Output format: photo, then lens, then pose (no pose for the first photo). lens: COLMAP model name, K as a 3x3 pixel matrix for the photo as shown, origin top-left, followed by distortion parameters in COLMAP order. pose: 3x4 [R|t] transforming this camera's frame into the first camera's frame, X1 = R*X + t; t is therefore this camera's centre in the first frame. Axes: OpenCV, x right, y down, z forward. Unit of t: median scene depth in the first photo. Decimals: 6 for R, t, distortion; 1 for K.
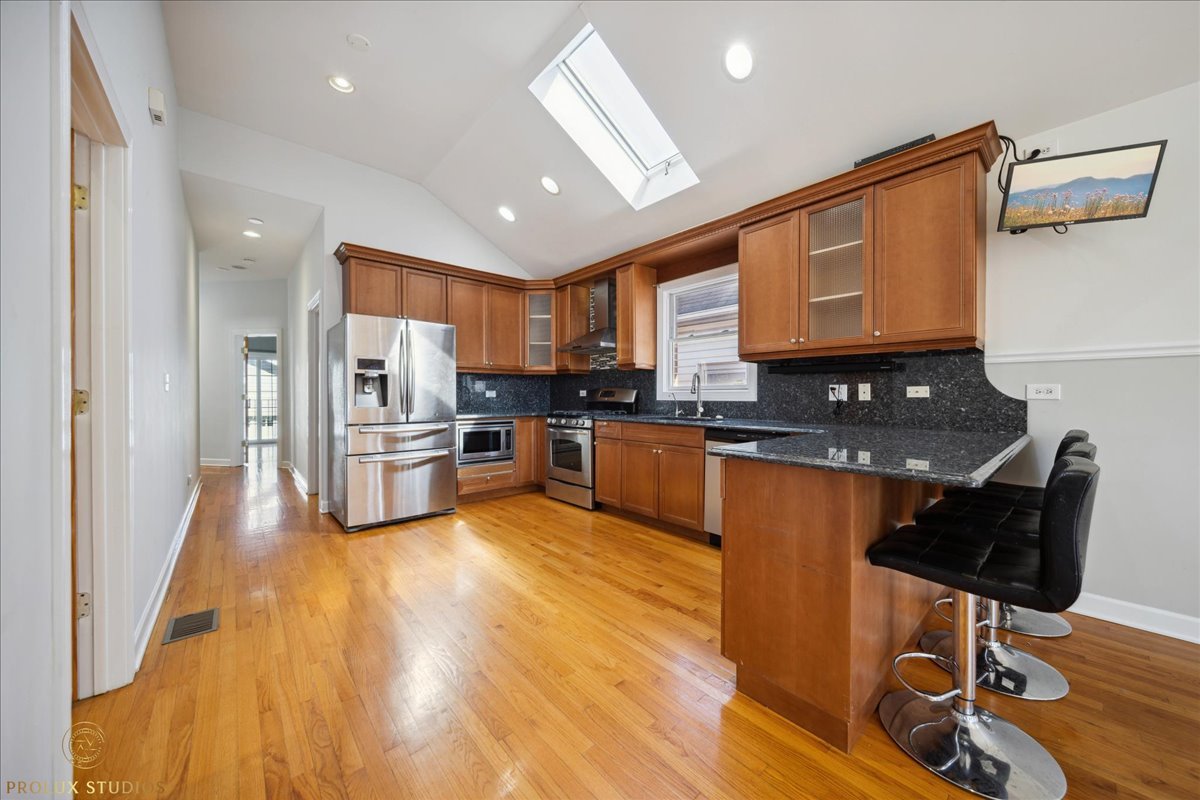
lens RADIAL K [[416.5, 0, 594.3], [0, 416.5, 395.5], [0, 0, 1]] dist [0.001593, -0.003049]
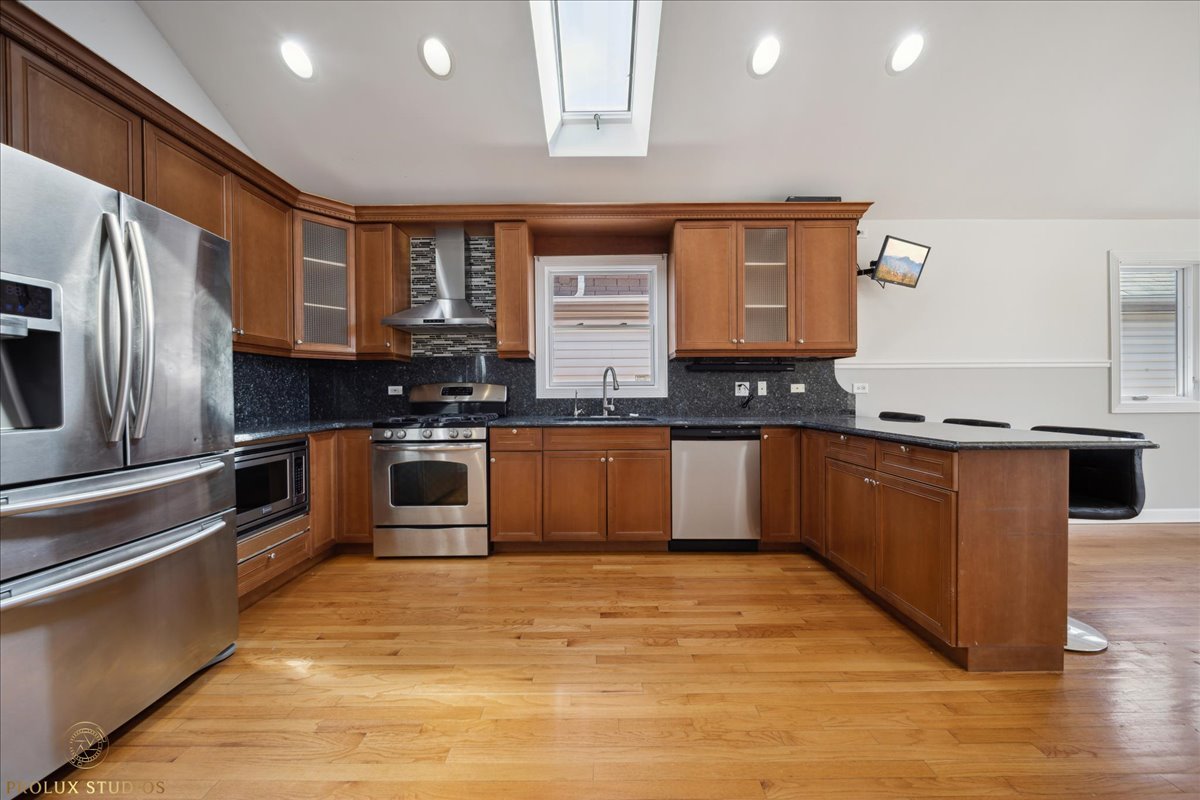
lens RADIAL K [[416.5, 0, 594.3], [0, 416.5, 395.5], [0, 0, 1]] dist [0.001593, -0.003049]
pose [[0.657750, -0.009003, 0.753182, -0.472406], [0.006516, 0.999959, 0.006262, 0.001255], [-0.753208, 0.000789, 0.657782, 0.459527]]
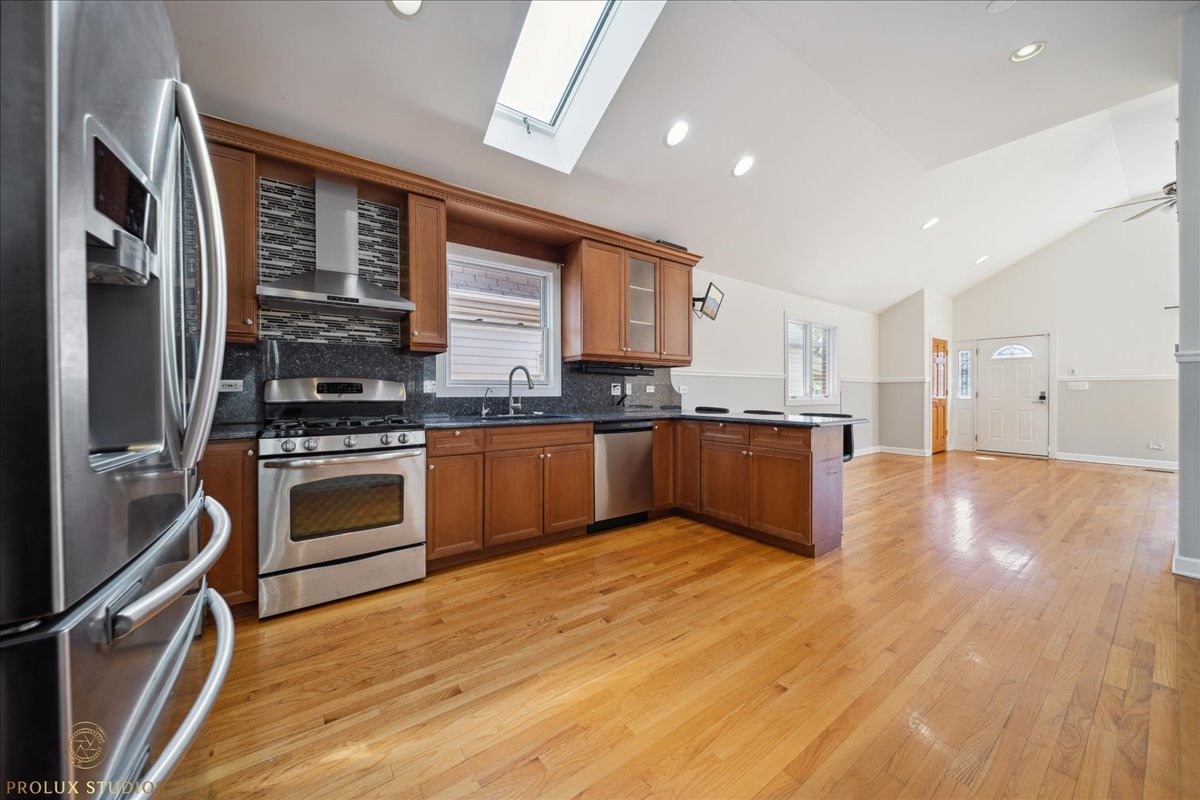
lens RADIAL K [[420.4, 0, 592.0], [0, 420.4, 392.6], [0, 0, 1]] dist [0.000825, 0.000028]
pose [[0.094076, -0.001933, 0.995563, -0.681463], [-0.001402, 0.999997, 0.002074, 0.001278], [-0.995564, -0.001591, 0.094073, 0.797236]]
